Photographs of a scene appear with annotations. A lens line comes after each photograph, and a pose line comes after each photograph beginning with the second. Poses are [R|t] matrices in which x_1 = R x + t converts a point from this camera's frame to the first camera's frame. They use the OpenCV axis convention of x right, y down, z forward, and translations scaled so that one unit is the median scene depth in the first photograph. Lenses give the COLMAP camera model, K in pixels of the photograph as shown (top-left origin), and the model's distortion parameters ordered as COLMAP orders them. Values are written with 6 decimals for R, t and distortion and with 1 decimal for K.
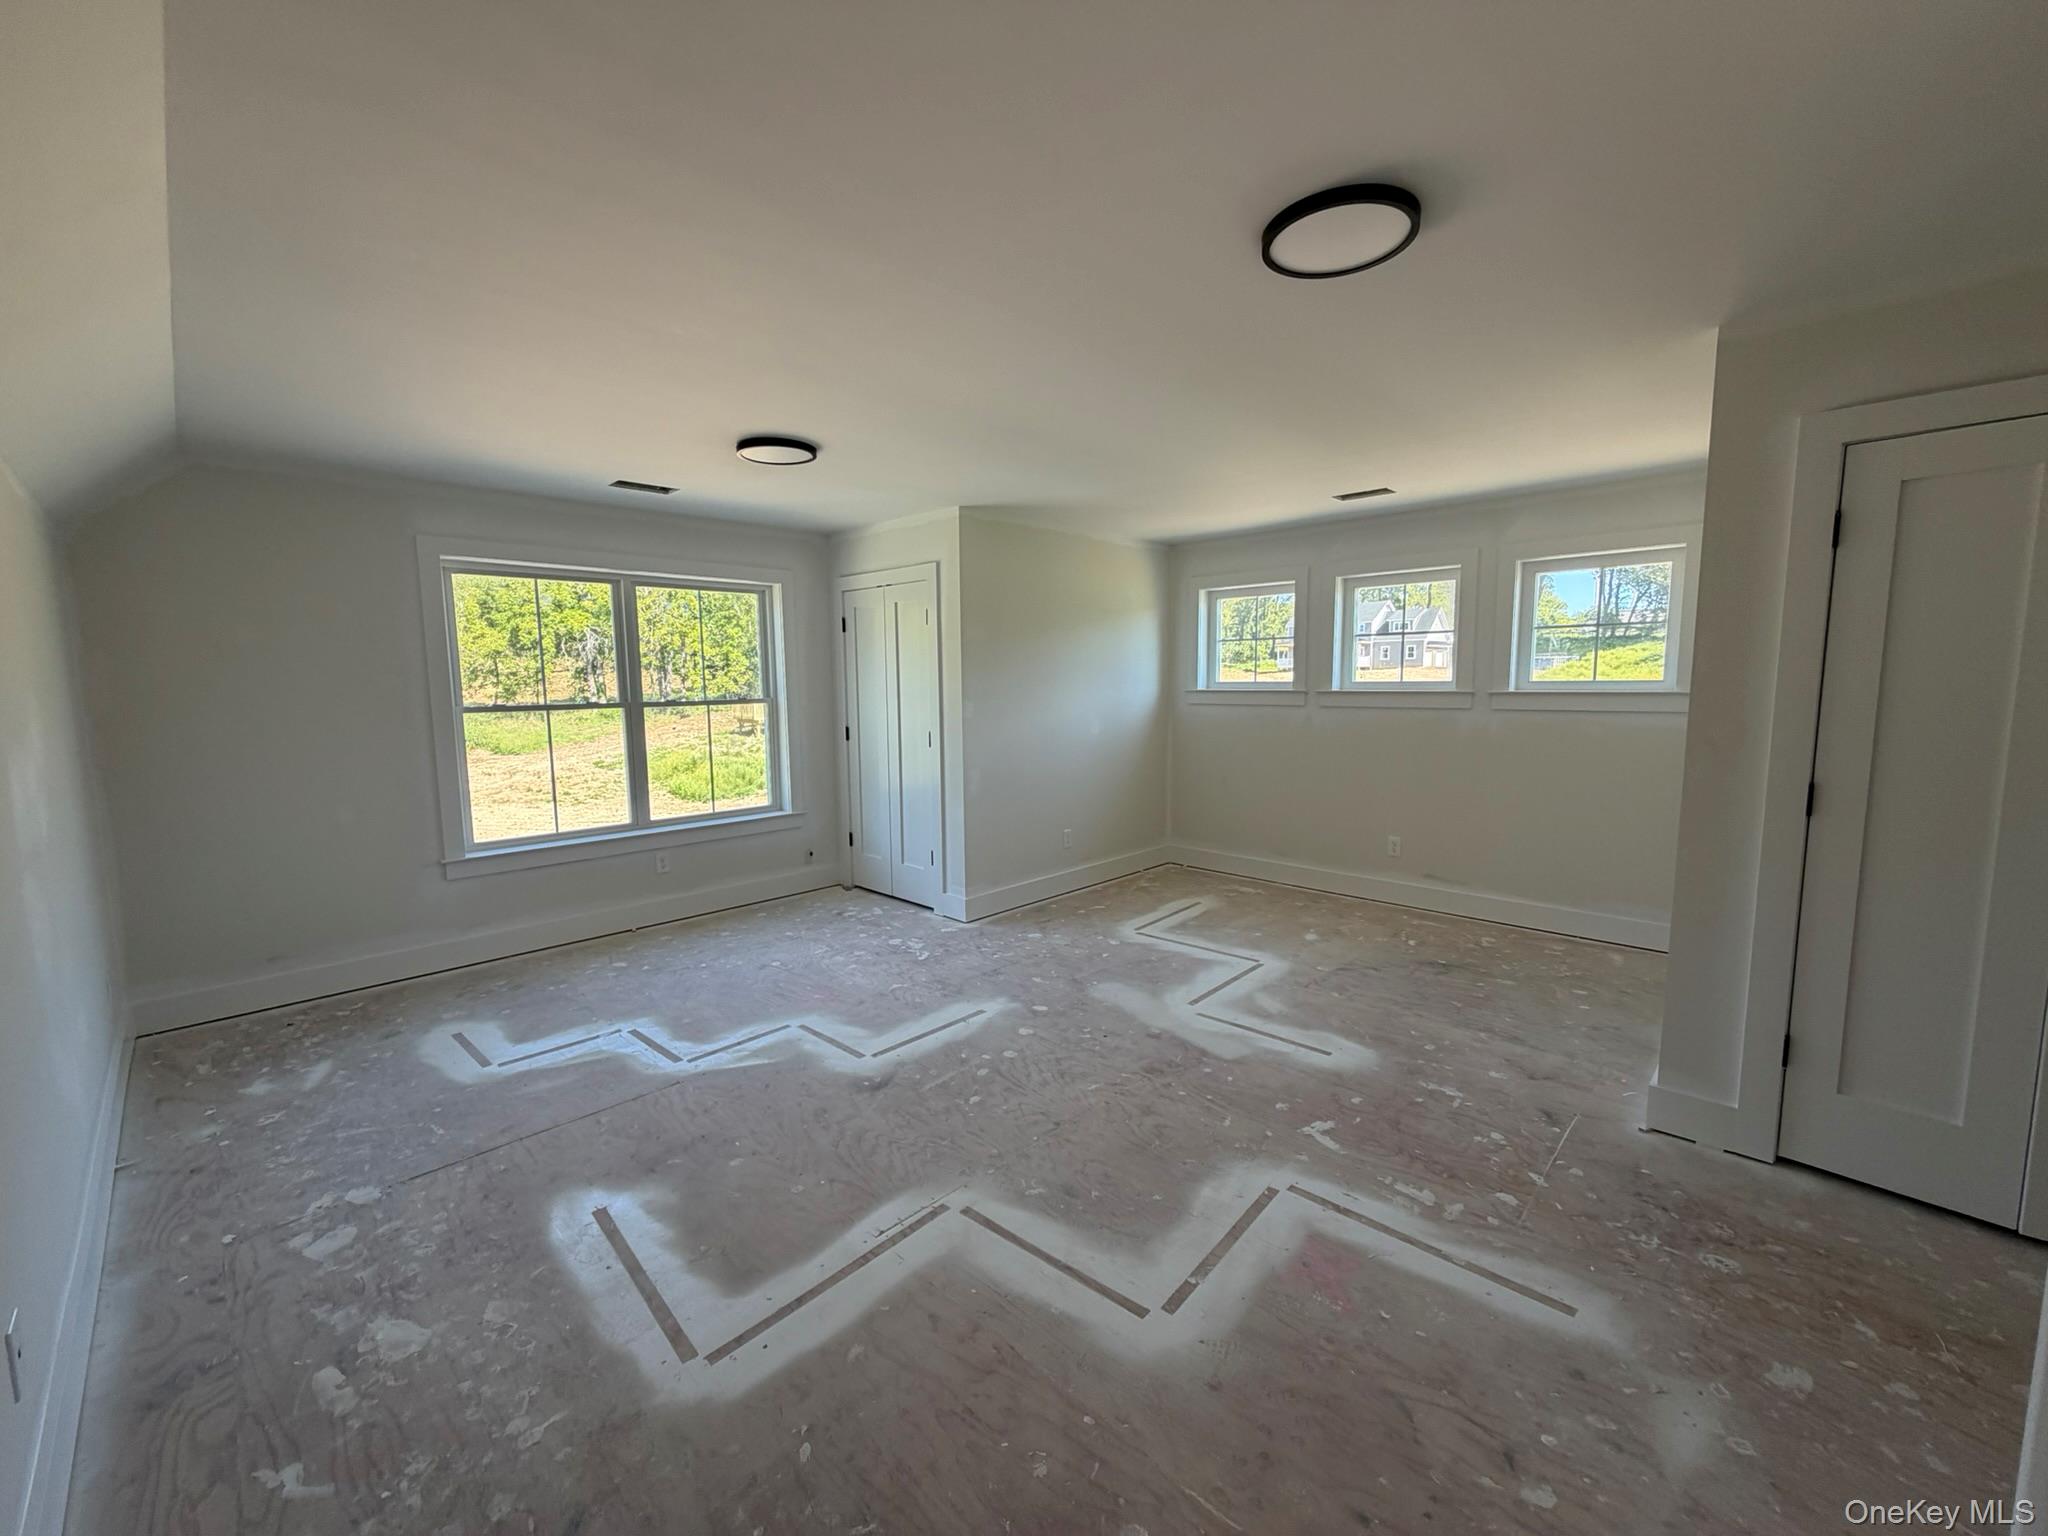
lens RADIAL K [[814.9, 0, 1024.0], [0, 814.9, 768.0], [0, 0, 1]] dist [0.000457, 0.000600]
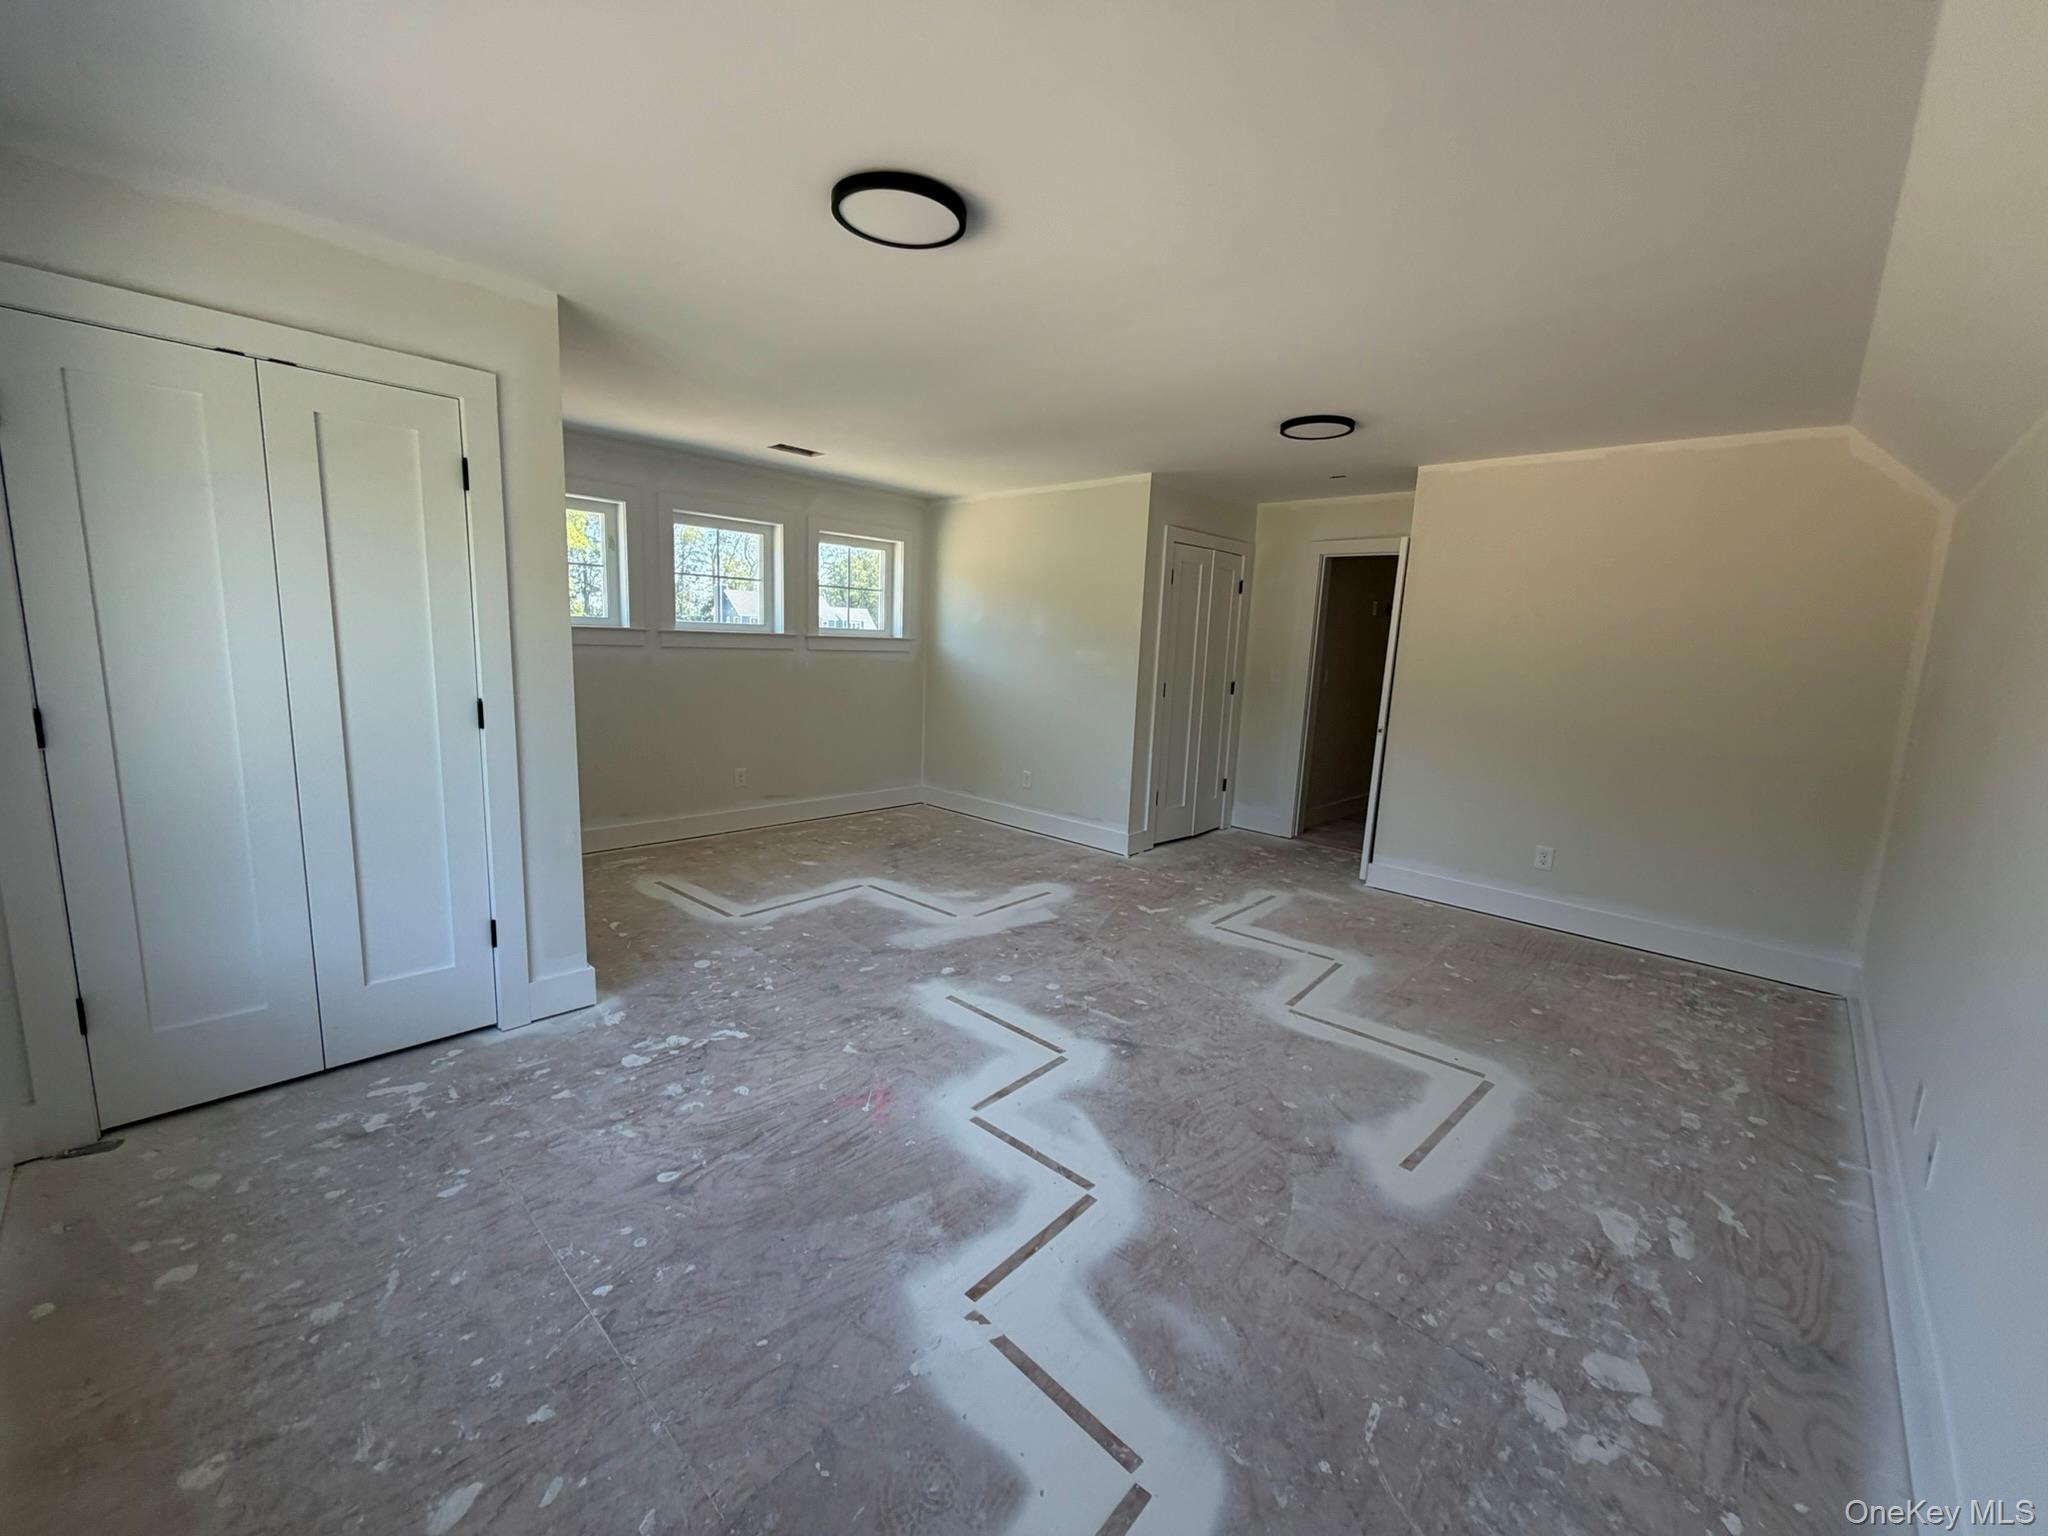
lens RADIAL K [[828.4, 0, 1024.0], [0, 828.4, 768.0], [0, 0, 1]] dist [-0.000383, -0.000249]
pose [[-0.021834, -0.148035, 0.988741, -0.978714], [0.068321, 0.986444, 0.149200, -0.083537], [-0.997424, 0.070810, -0.011424, 0.980225]]
